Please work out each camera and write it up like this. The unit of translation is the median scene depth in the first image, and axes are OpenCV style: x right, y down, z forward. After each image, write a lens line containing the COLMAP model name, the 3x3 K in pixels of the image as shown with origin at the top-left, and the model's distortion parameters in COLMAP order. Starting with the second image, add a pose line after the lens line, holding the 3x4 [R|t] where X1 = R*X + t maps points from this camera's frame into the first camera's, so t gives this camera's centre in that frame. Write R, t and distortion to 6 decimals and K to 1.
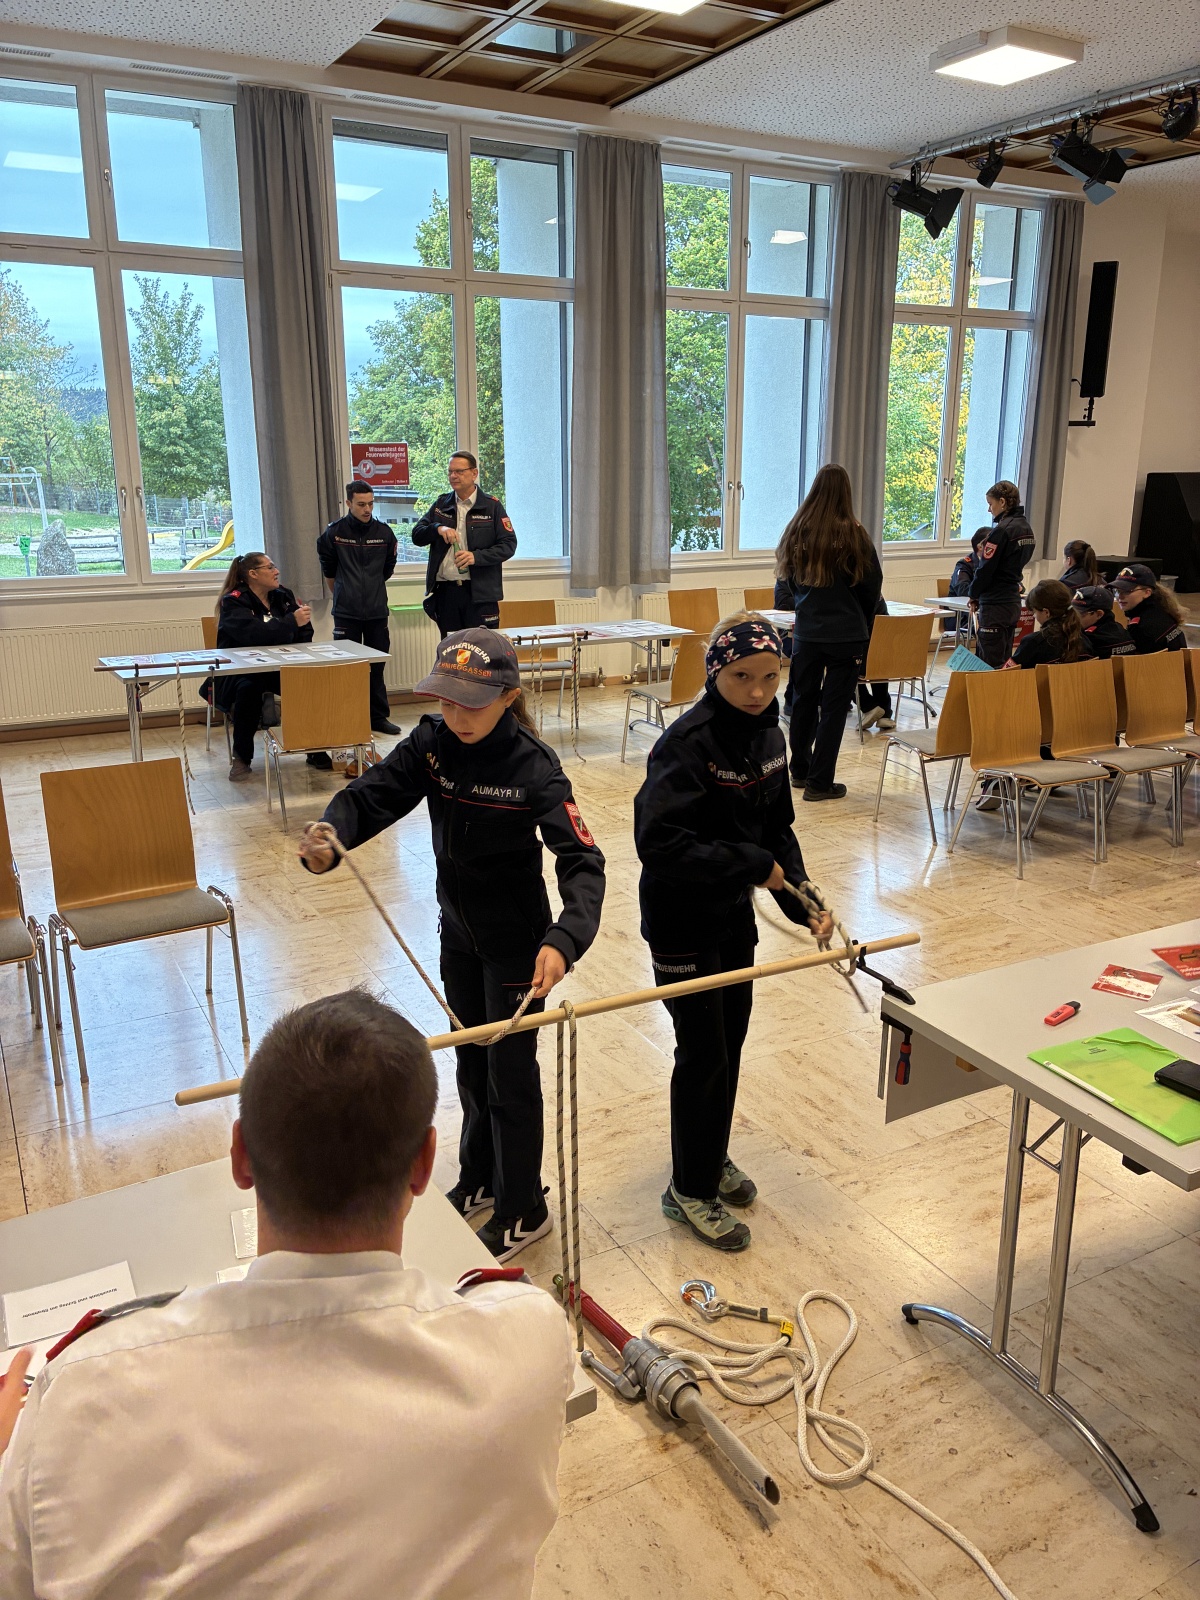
lens RADIAL K [[1211.0, 0, 598.5], [0, 1211.0, 772.1], [0, 0, 1]] dist [0.000812, -0.068755]
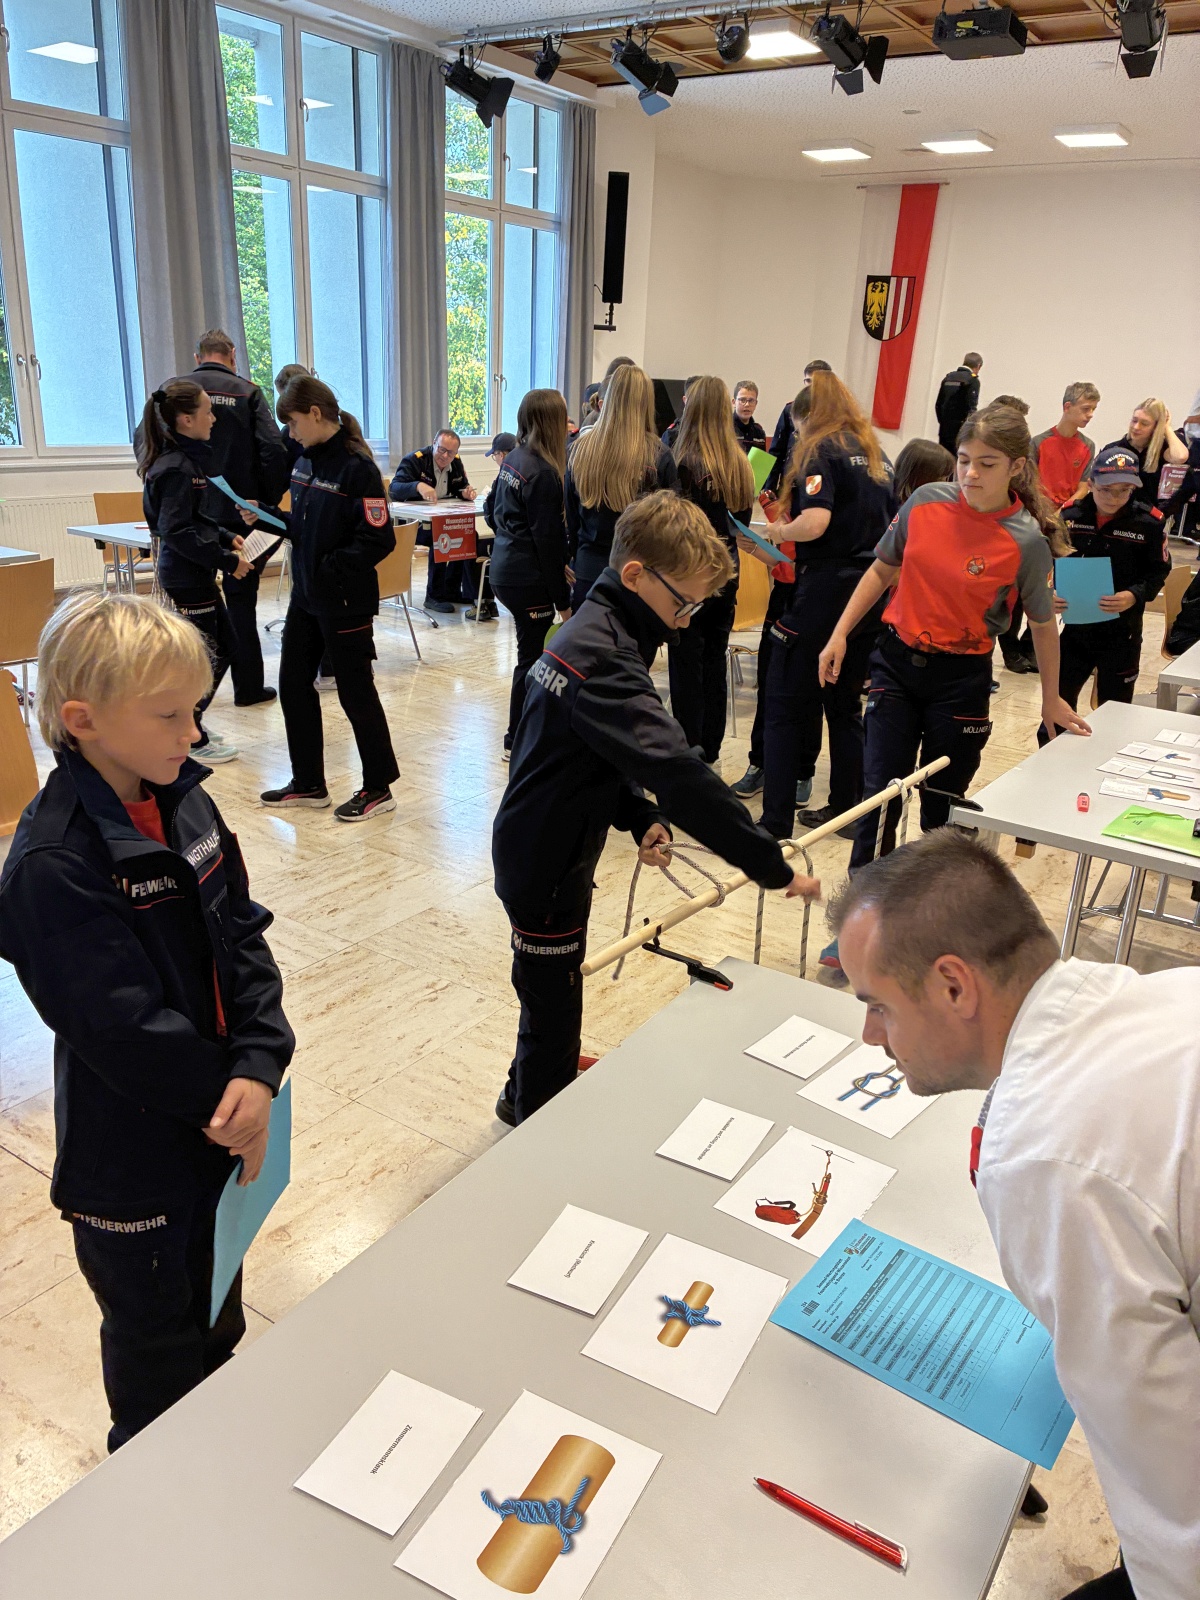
lens RADIAL K [[1194.2, 0, 655.5], [0, 1194.2, 805.5], [0, 0, 1]] dist [0.007892, -0.057641]
pose [[0.875172, -0.114863, 0.469978, -0.130539], [0.064058, 0.990367, 0.122760, 0.005237], [-0.479552, -0.077331, 0.874100, 0.020839]]
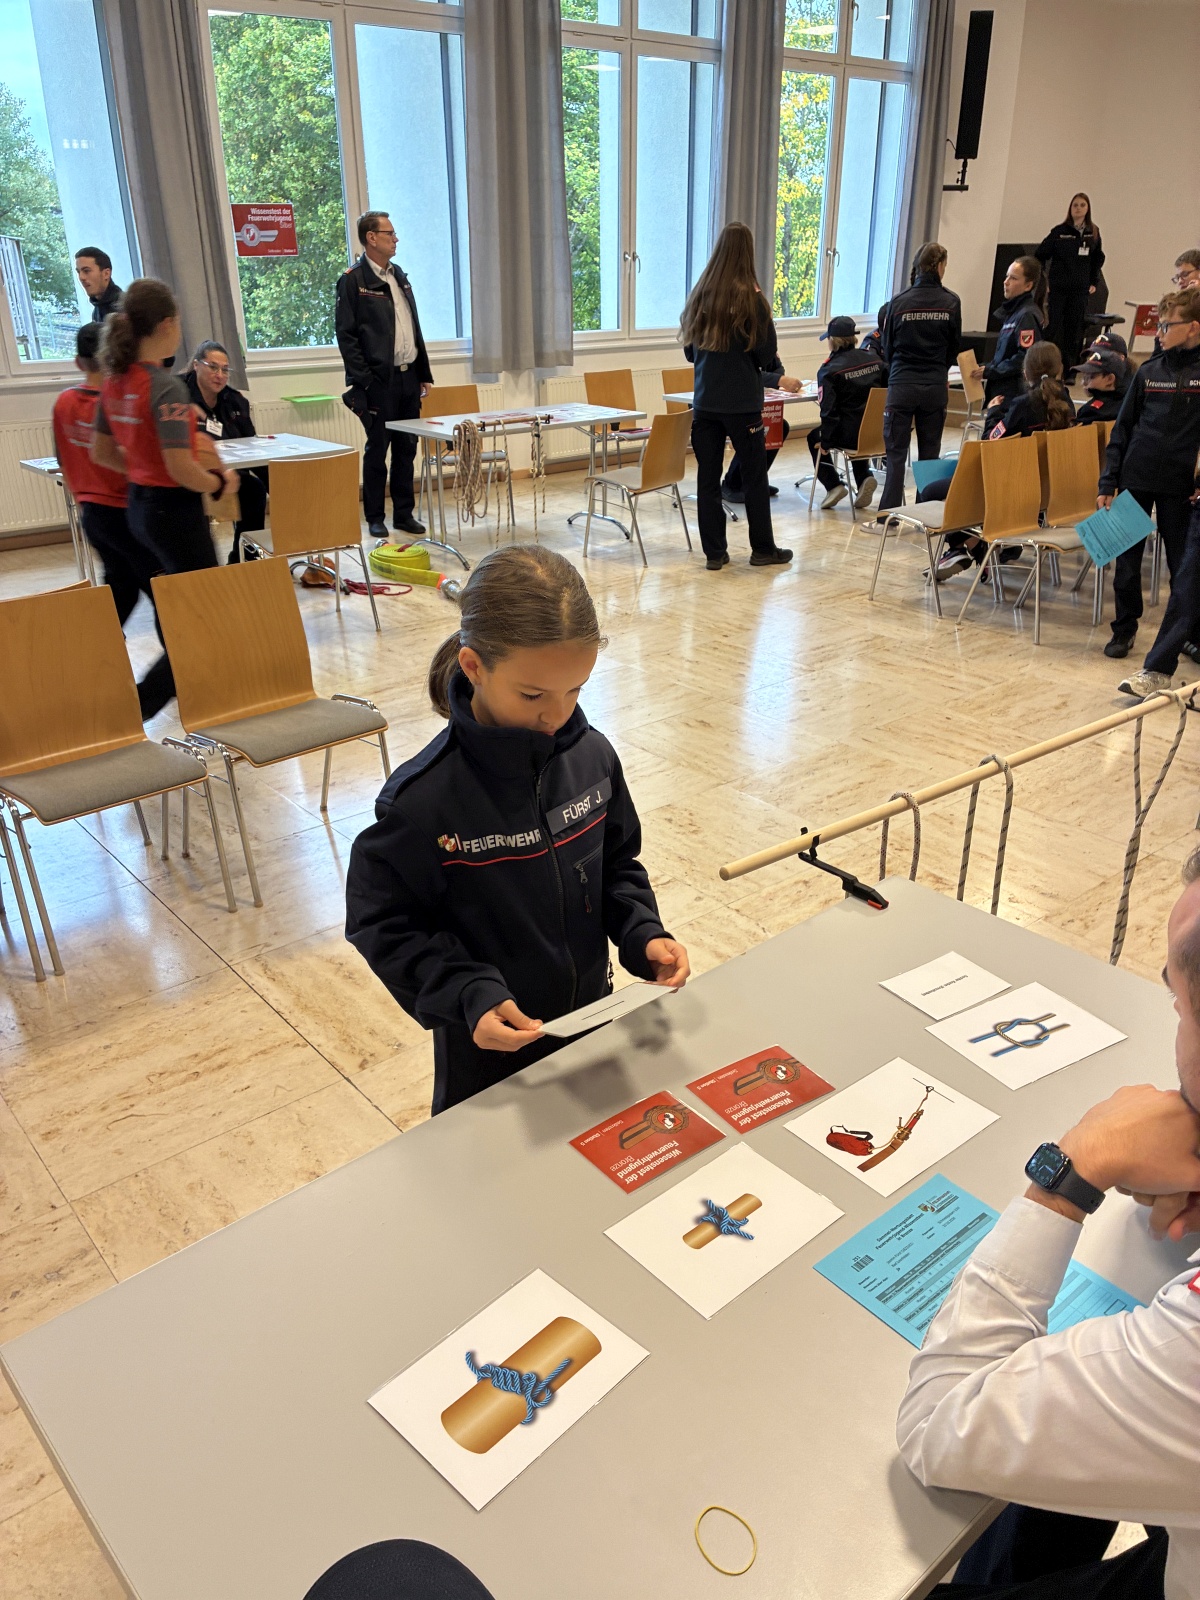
lens RADIAL K [[1205.9, 0, 600.5], [0, 1205.9, 831.8], [0, 0, 1]] dist [0.002433, -0.033673]
pose [[0.980560, -0.087926, 0.175419, -0.119643], [0.050610, 0.977065, 0.206838, 0.006191], [-0.189582, -0.193939, 0.962521, 0.018203]]
